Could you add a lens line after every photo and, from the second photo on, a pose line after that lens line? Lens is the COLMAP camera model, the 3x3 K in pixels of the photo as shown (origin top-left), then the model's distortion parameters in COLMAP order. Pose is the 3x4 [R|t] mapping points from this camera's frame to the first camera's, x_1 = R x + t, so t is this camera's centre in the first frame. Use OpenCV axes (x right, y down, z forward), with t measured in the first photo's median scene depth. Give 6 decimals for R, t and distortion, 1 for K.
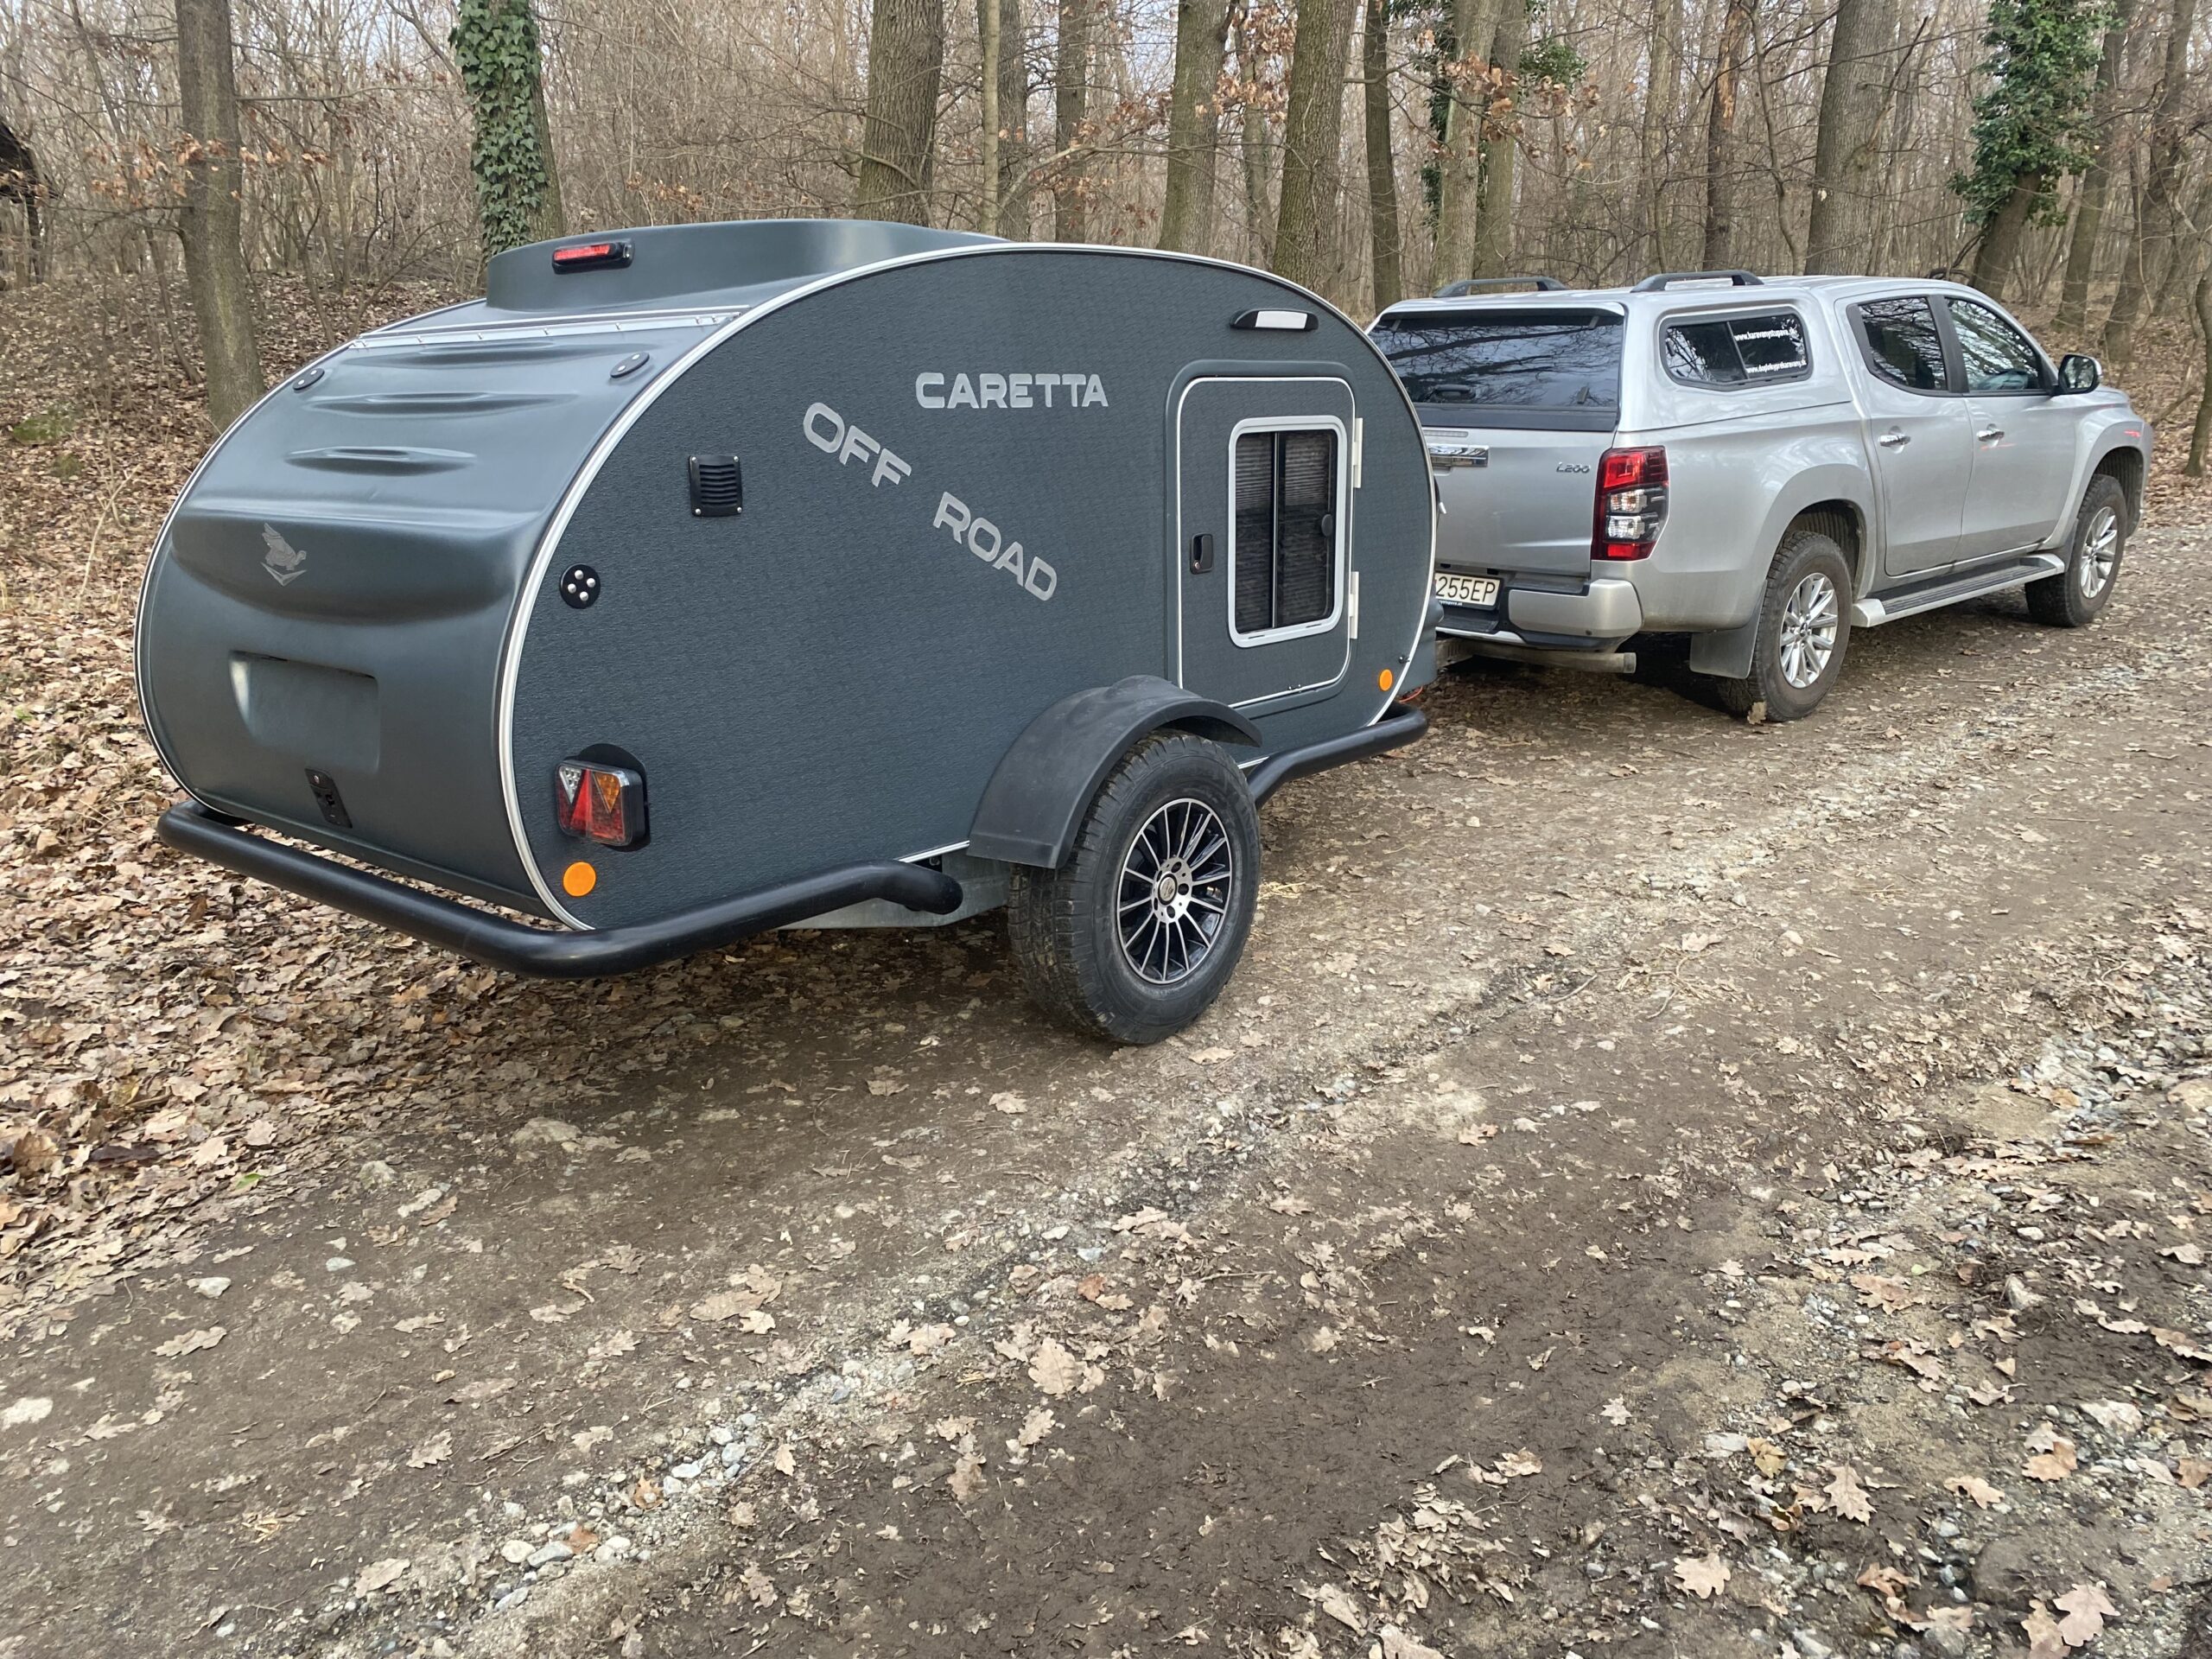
lens RADIAL K [[1731.0, 0, 1101.0], [0, 1731.0, 828.1], [0, 0, 1]] dist [0.028011, -0.015146]
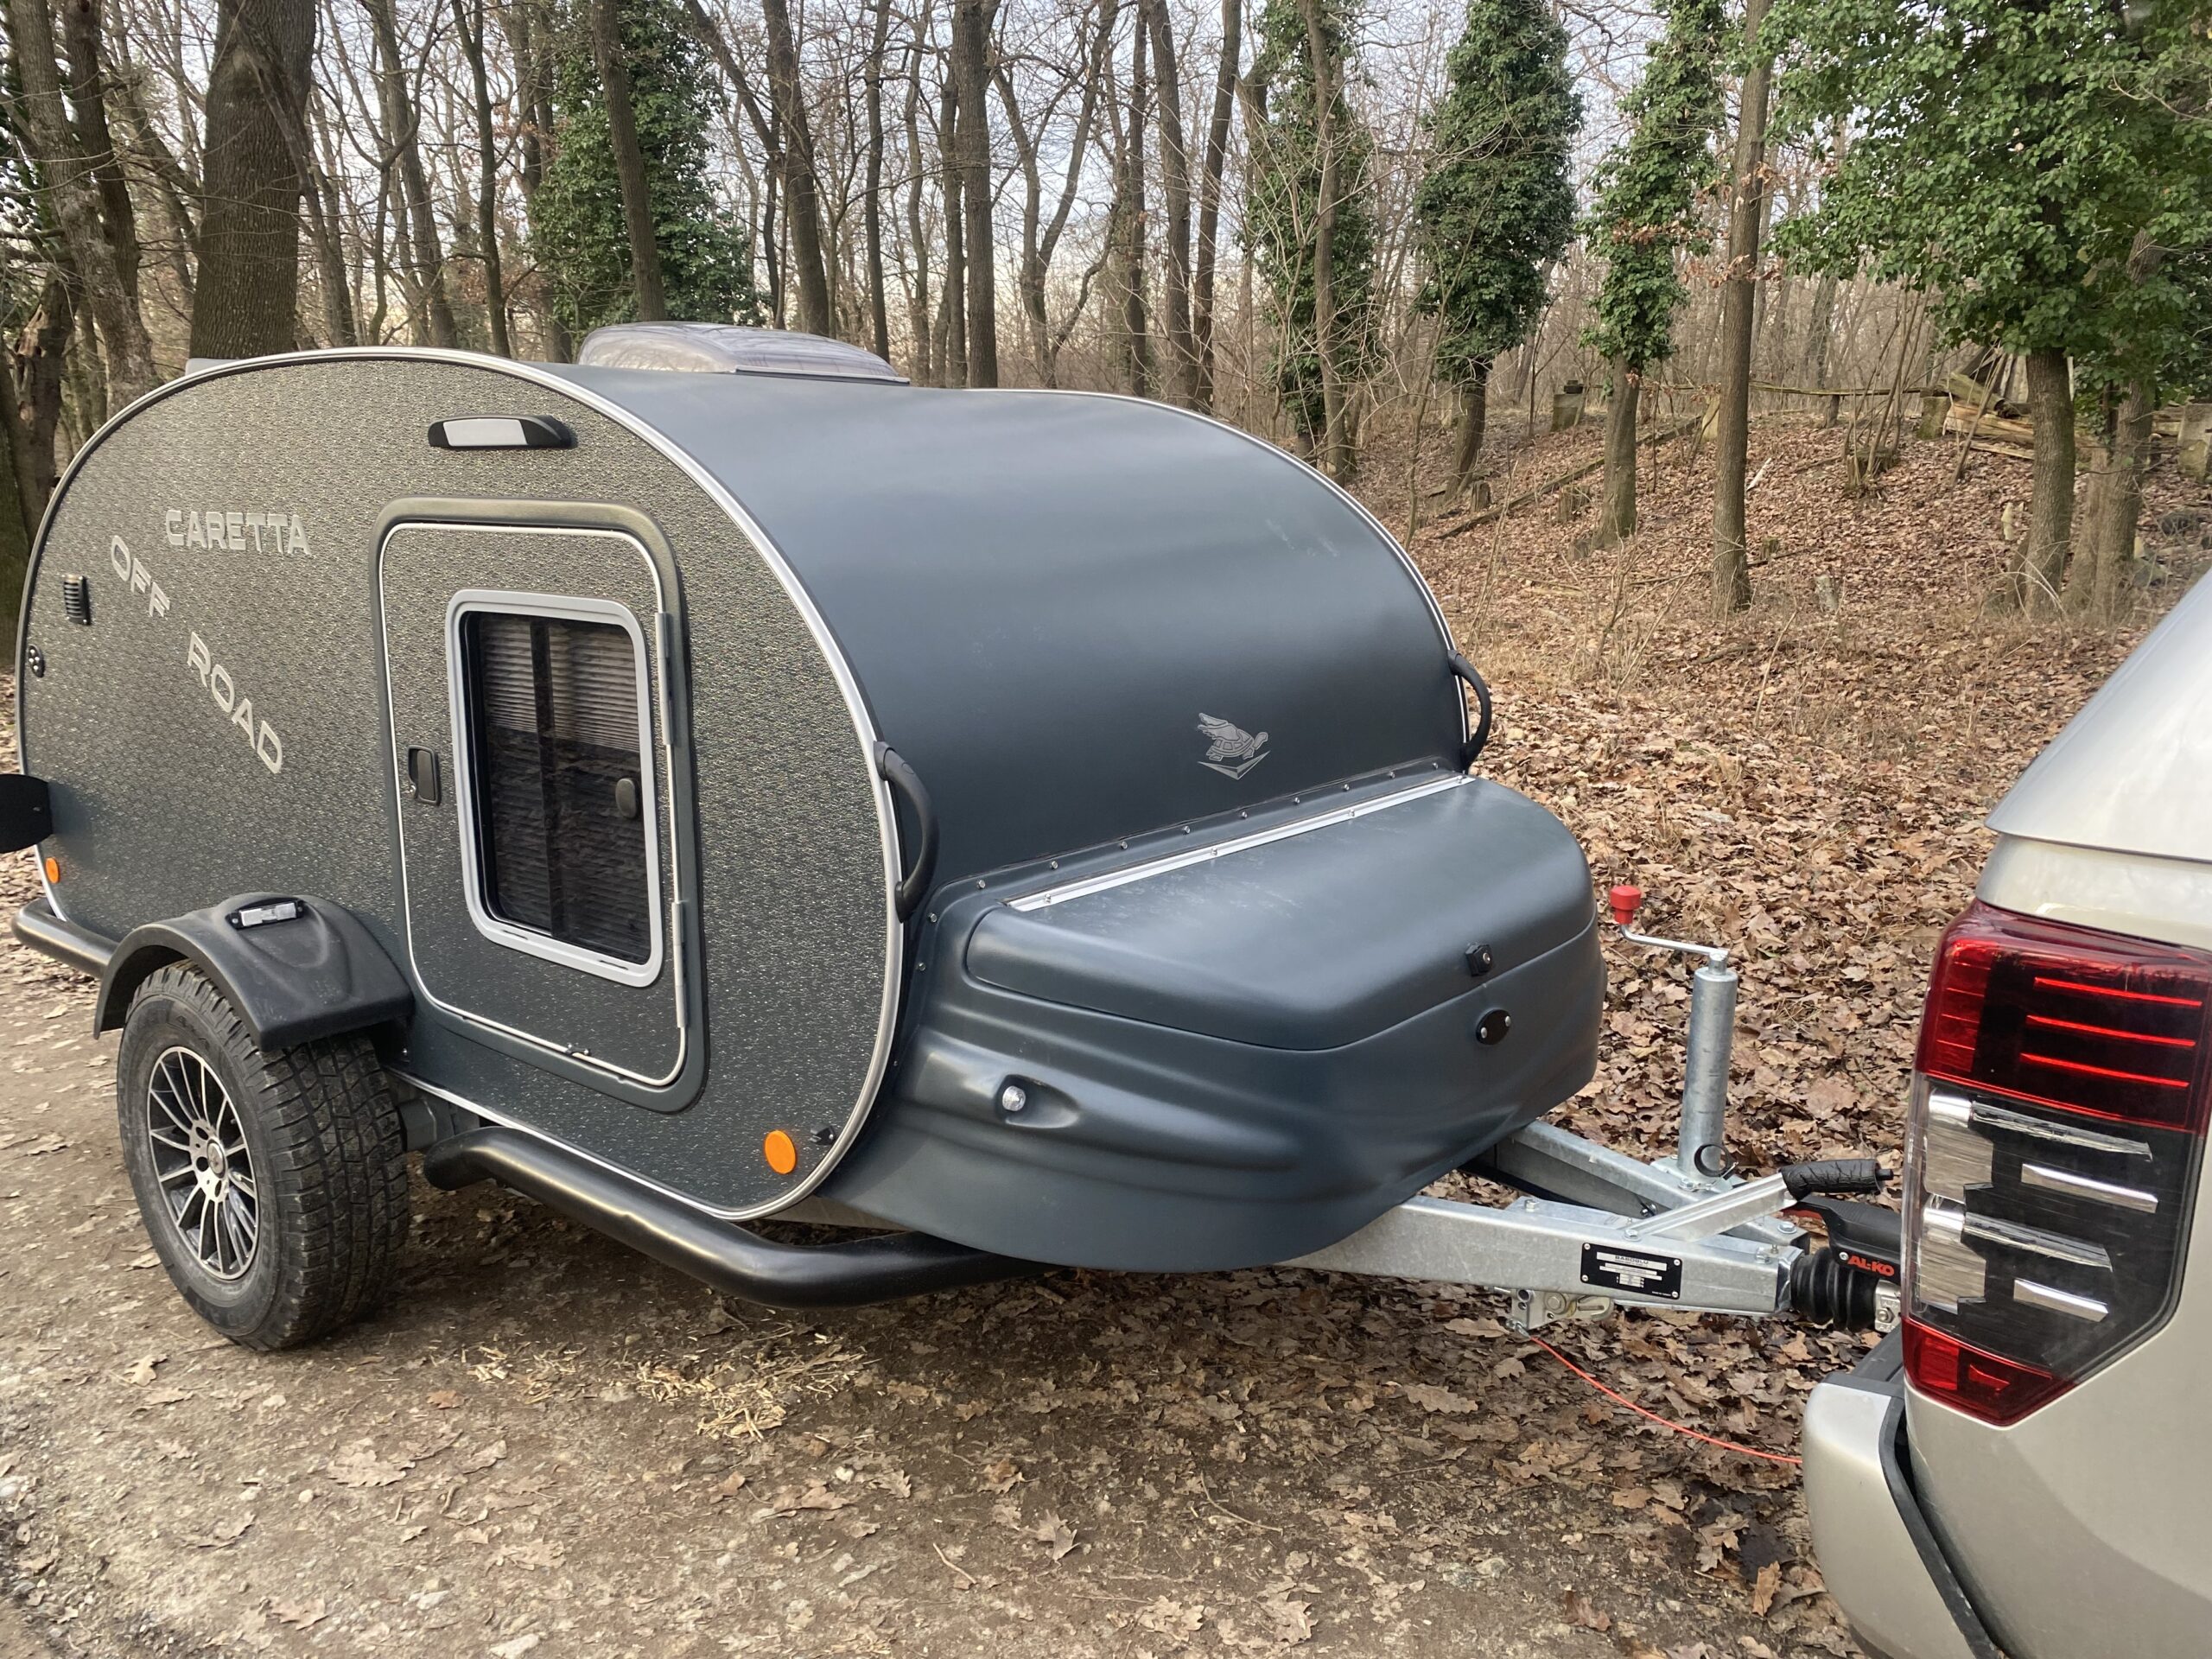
lens RADIAL K [[1731.0, 0, 1101.0], [0, 1731.0, 828.1], [0, 0, 1]] dist [0.028011, -0.015146]
pose [[-0.010710, 0.215907, -0.976355, 0.836766], [-0.240147, 0.947279, 0.212111, -0.401283], [0.970677, 0.236741, 0.041704, 1.422453]]
